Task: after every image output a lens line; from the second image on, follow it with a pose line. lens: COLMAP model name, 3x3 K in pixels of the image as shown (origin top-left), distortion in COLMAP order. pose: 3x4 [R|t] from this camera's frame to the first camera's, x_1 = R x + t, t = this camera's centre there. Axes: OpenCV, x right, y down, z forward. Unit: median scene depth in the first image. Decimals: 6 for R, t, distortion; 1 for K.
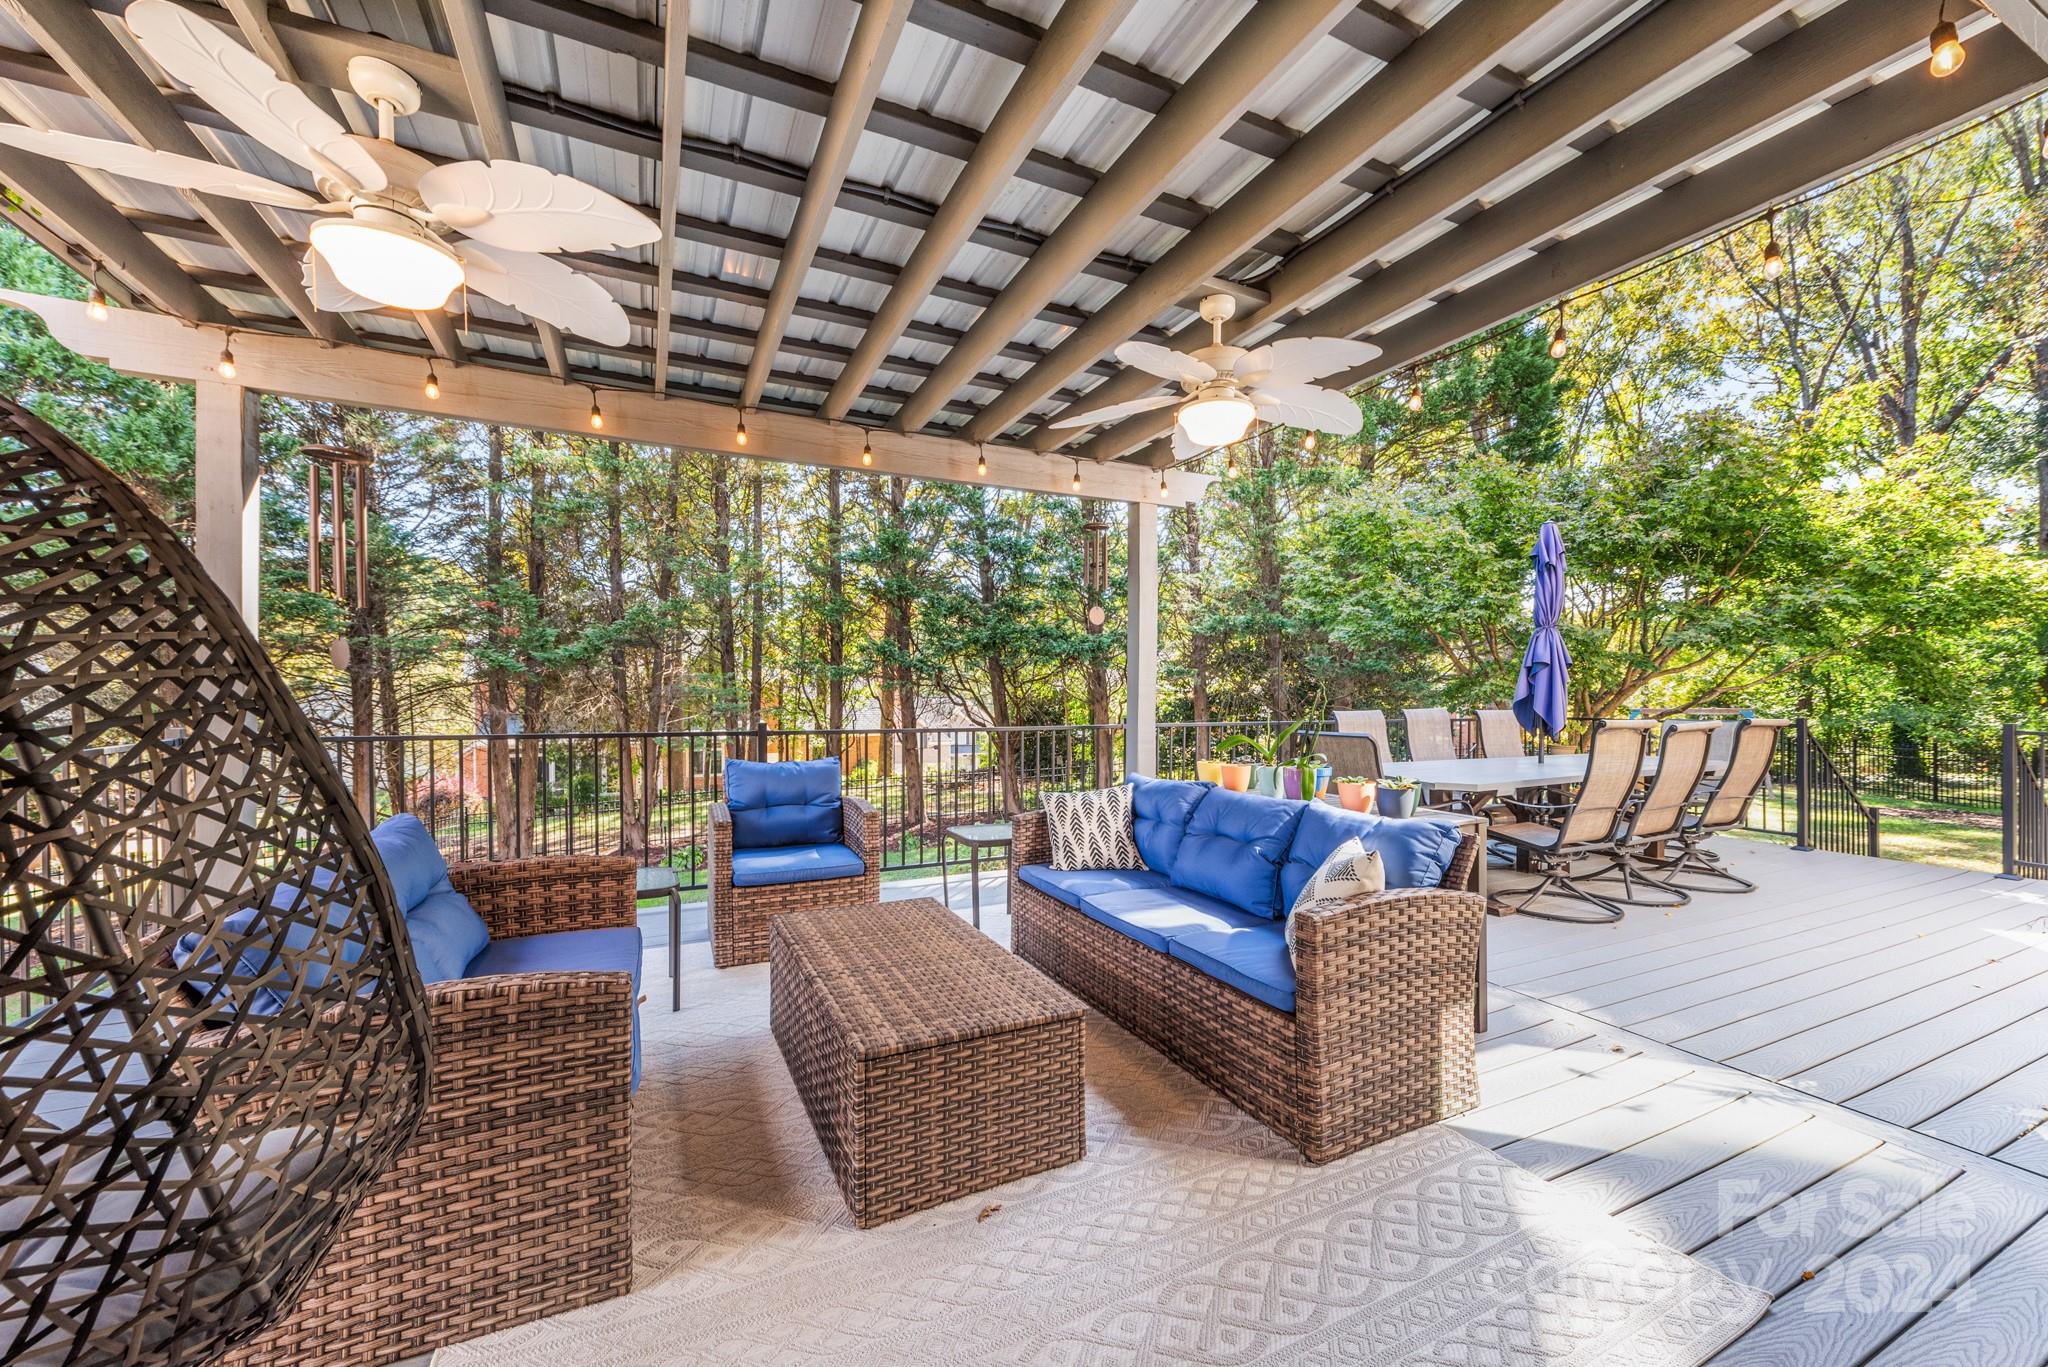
lens RADIAL K [[801.2, 0, 1032.9], [0, 801.2, 678.1], [0, 0, 1]] dist [0.008330, -0.000571]
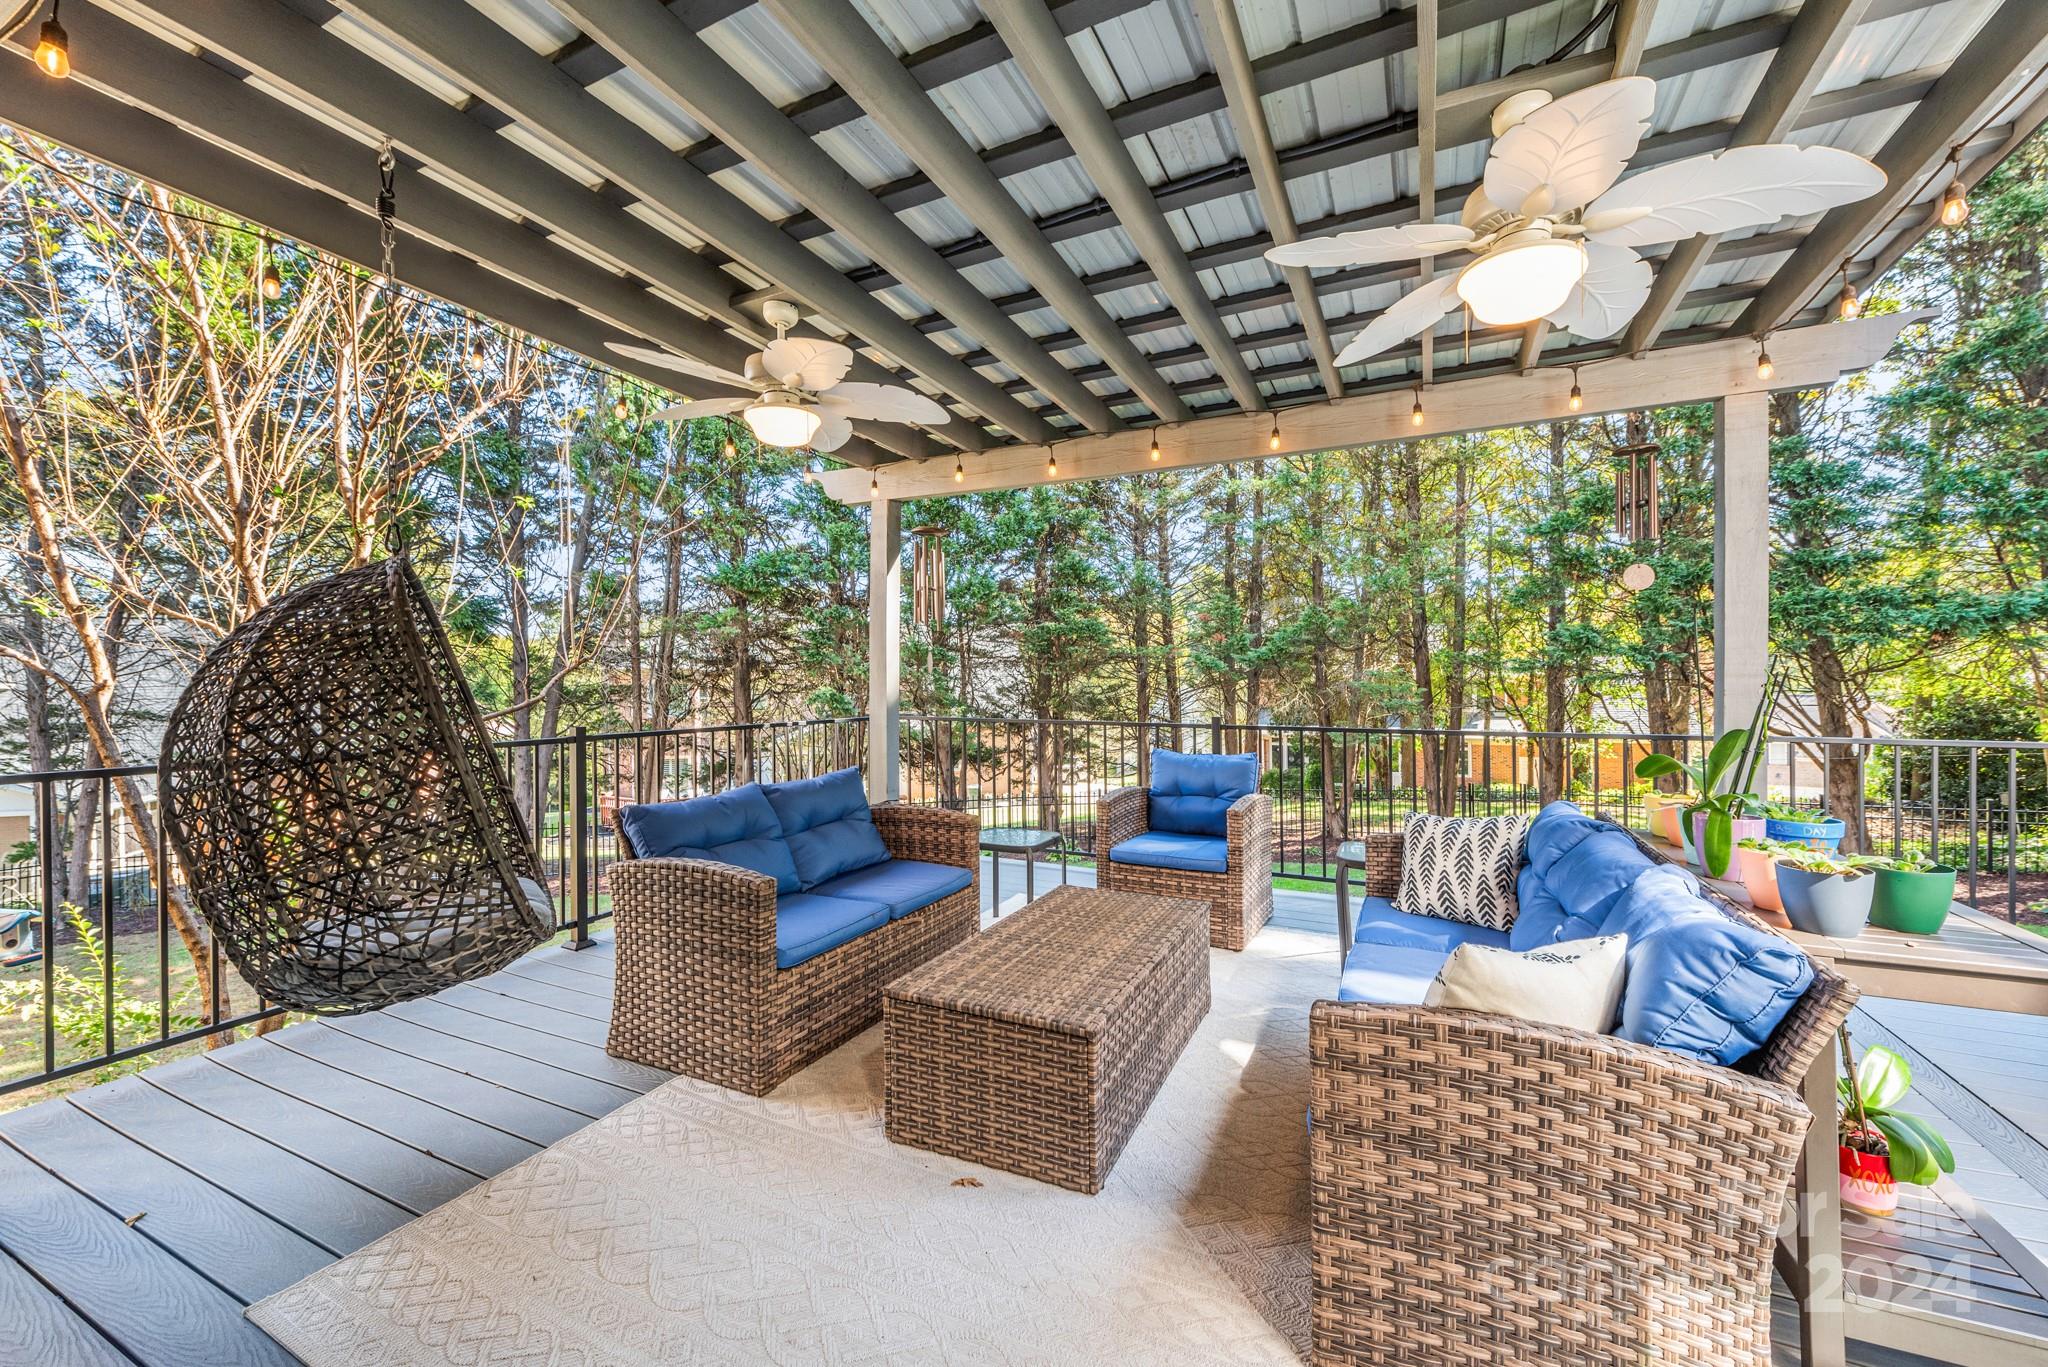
lens RADIAL K [[801.2, 0, 1032.9], [0, 801.2, 678.1], [0, 0, 1]] dist [0.008330, -0.000571]
pose [[0.611960, -0.010953, -0.790813, 0.435247], [0.014830, 0.999887, -0.002373, 0.007177], [0.790750, -0.010275, 0.612053, 0.229336]]
